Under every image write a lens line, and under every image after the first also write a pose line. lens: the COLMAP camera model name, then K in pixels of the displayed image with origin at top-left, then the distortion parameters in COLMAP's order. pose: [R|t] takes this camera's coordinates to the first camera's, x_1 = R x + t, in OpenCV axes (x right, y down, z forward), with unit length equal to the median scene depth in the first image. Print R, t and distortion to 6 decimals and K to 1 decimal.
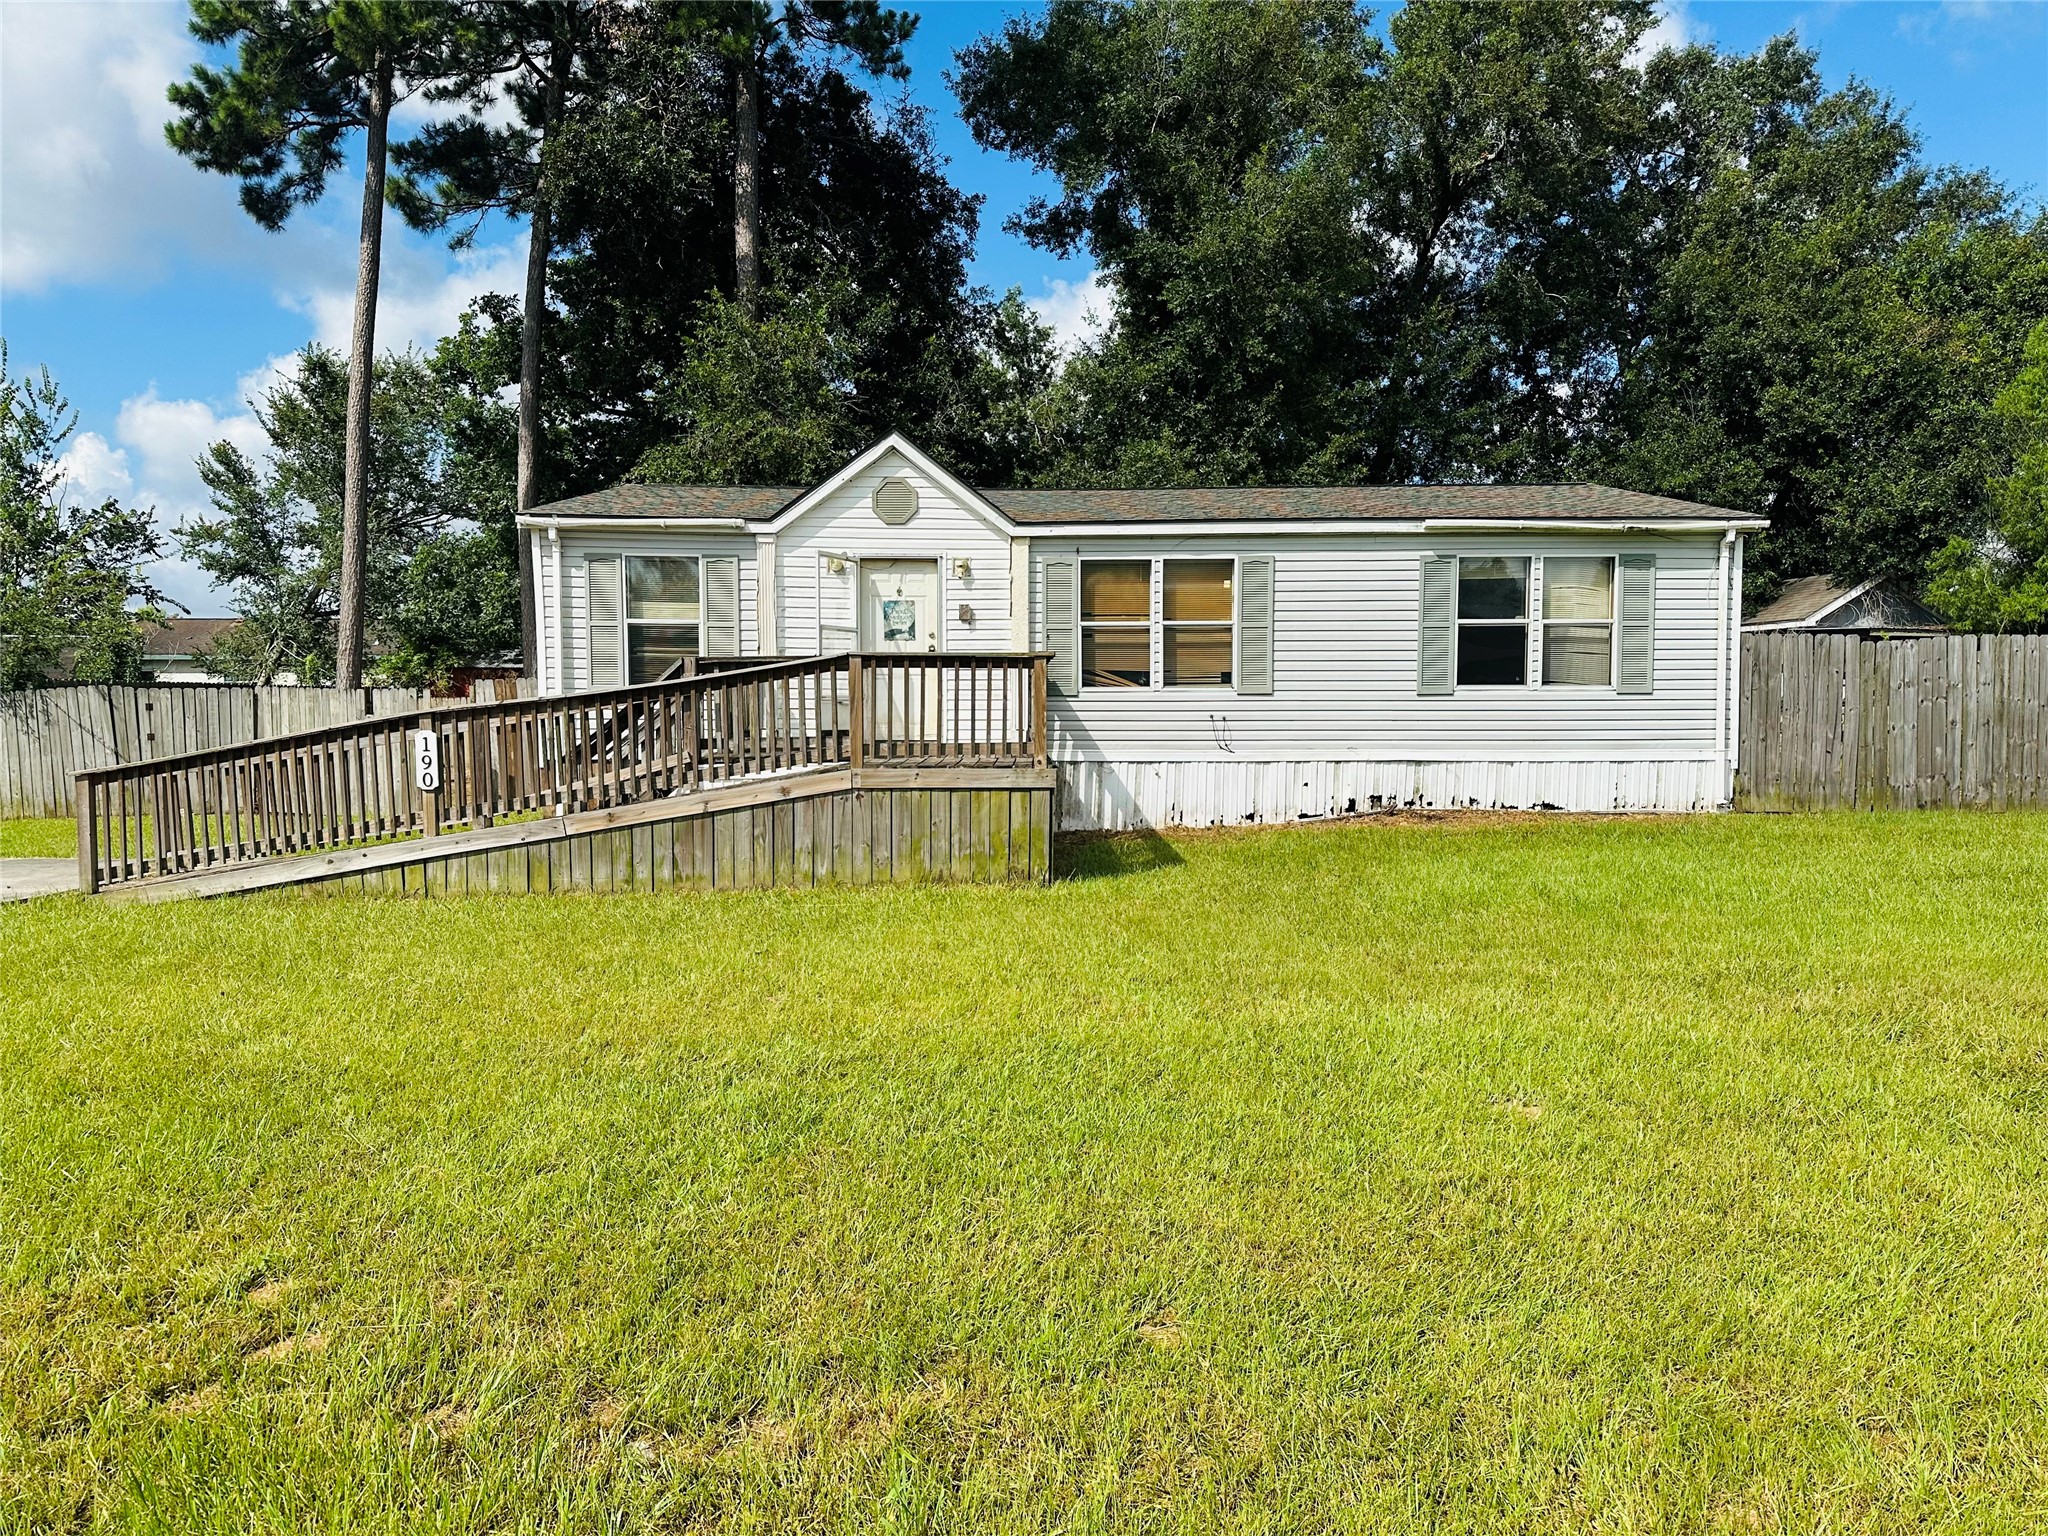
lens RADIAL K [[1433.9, 0, 1024.4], [0, 1433.9, 769.7], [0, 0, 1]] dist [0.073042, -0.093856]
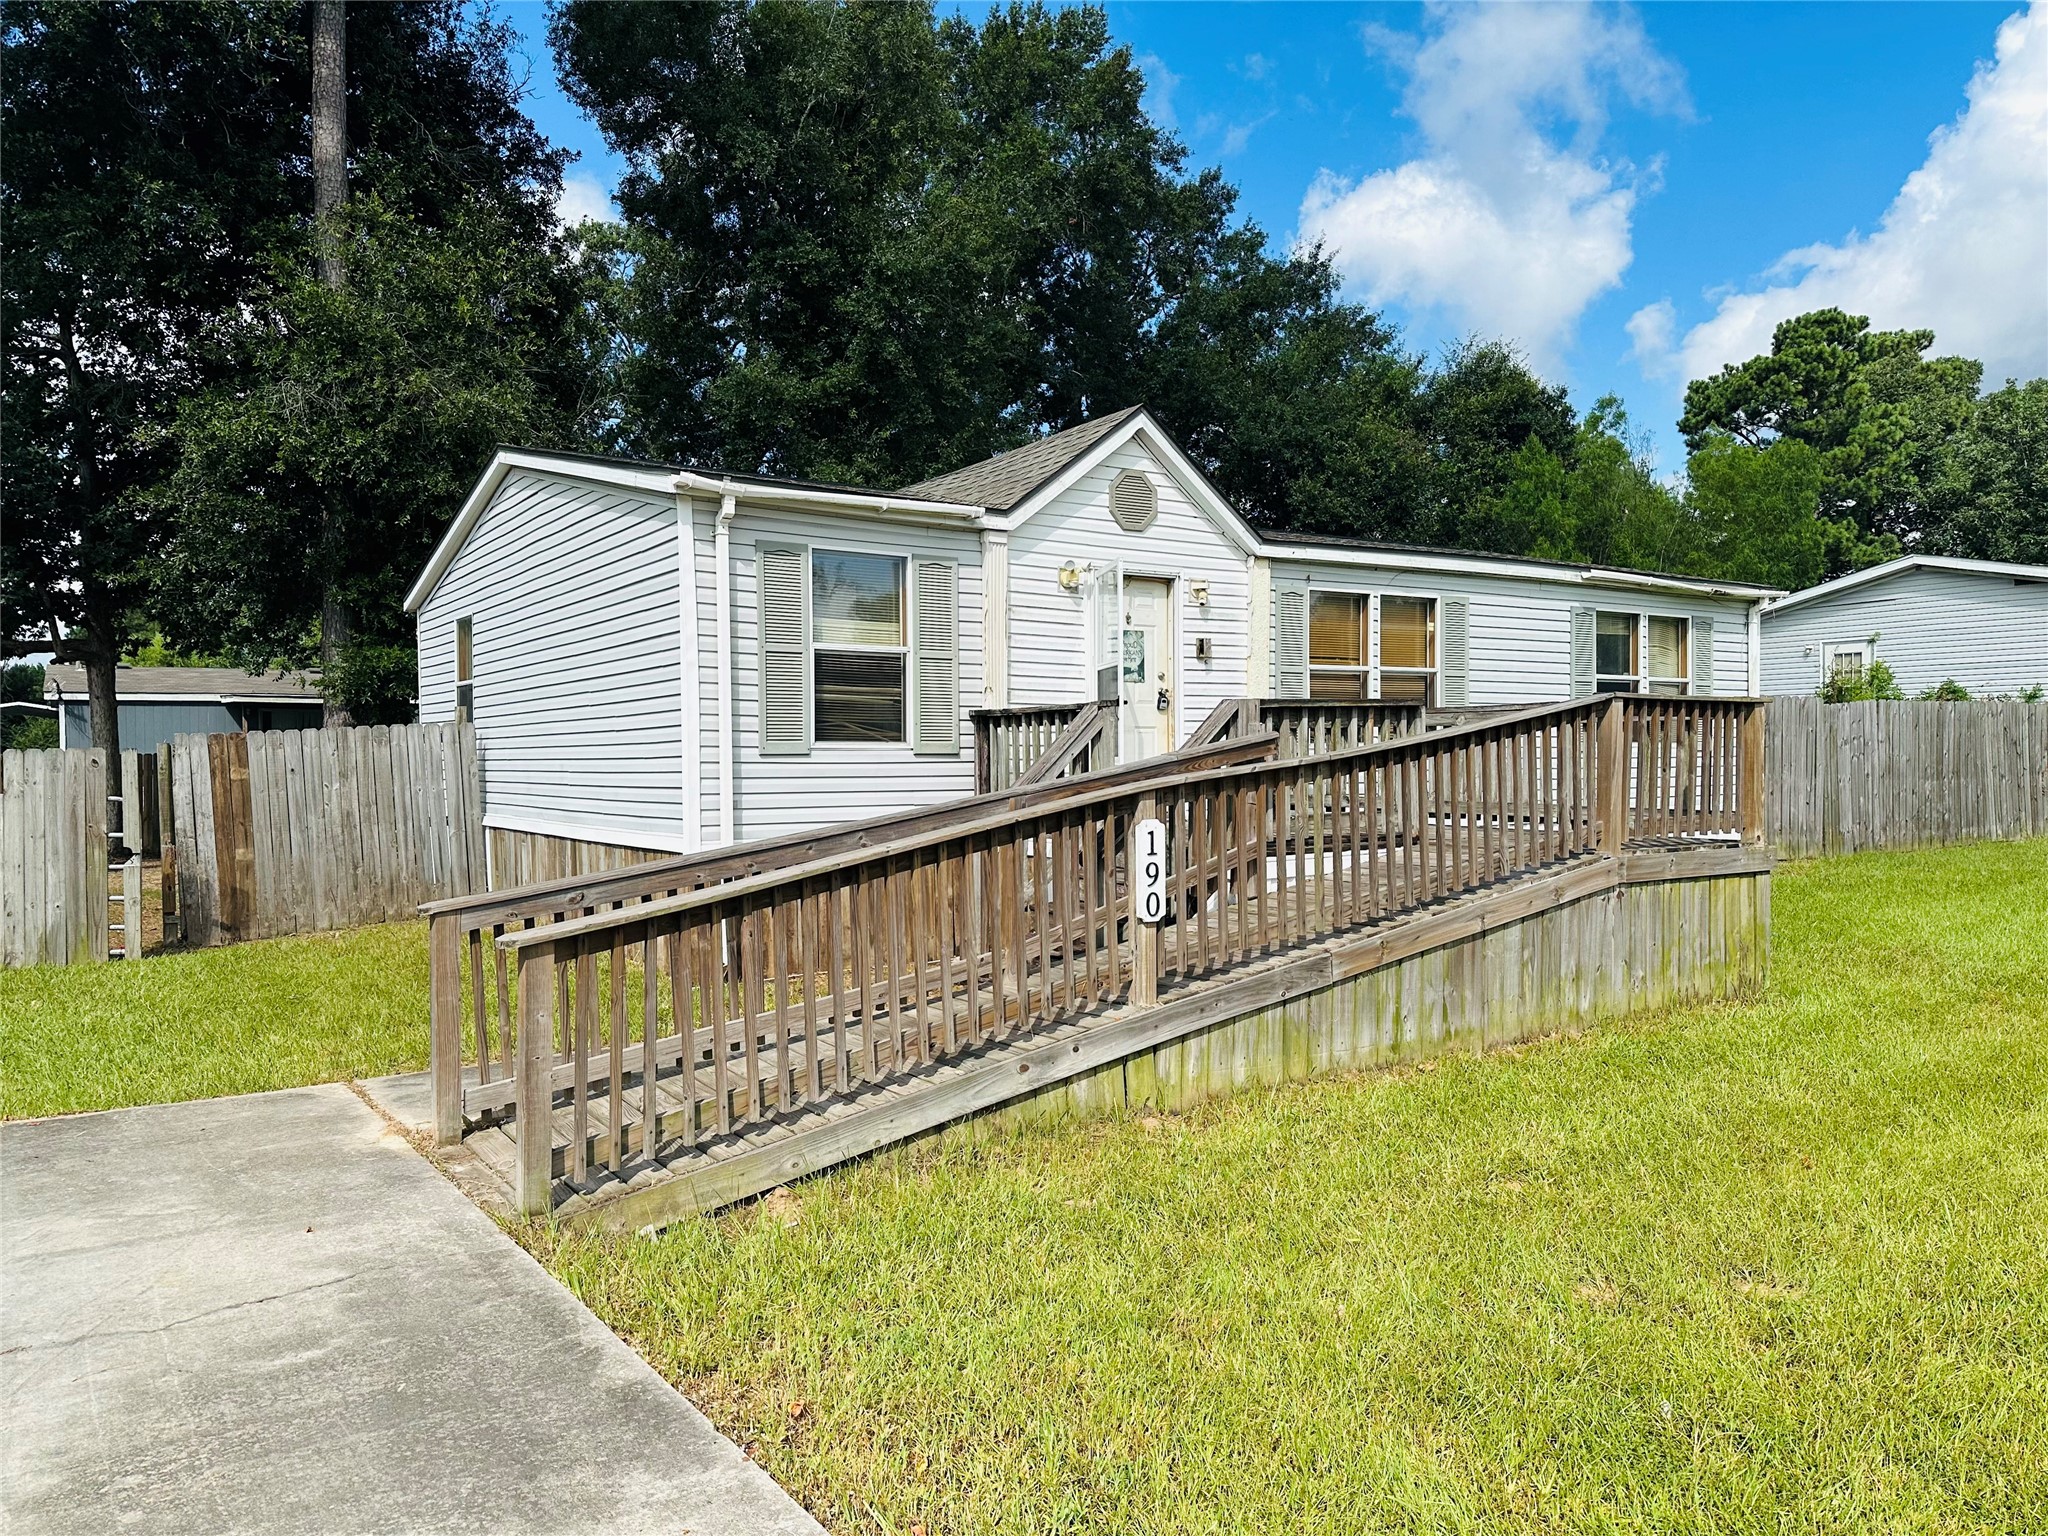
lens RADIAL K [[1433.9, 0, 1024.4], [0, 1433.9, 769.7], [0, 0, 1]] dist [0.073042, -0.093856]
pose [[0.850915, -0.010317, 0.525202, -0.542055], [0.032553, 0.998921, -0.033119, -0.020971], [-0.524293, 0.045278, 0.850333, 0.388691]]
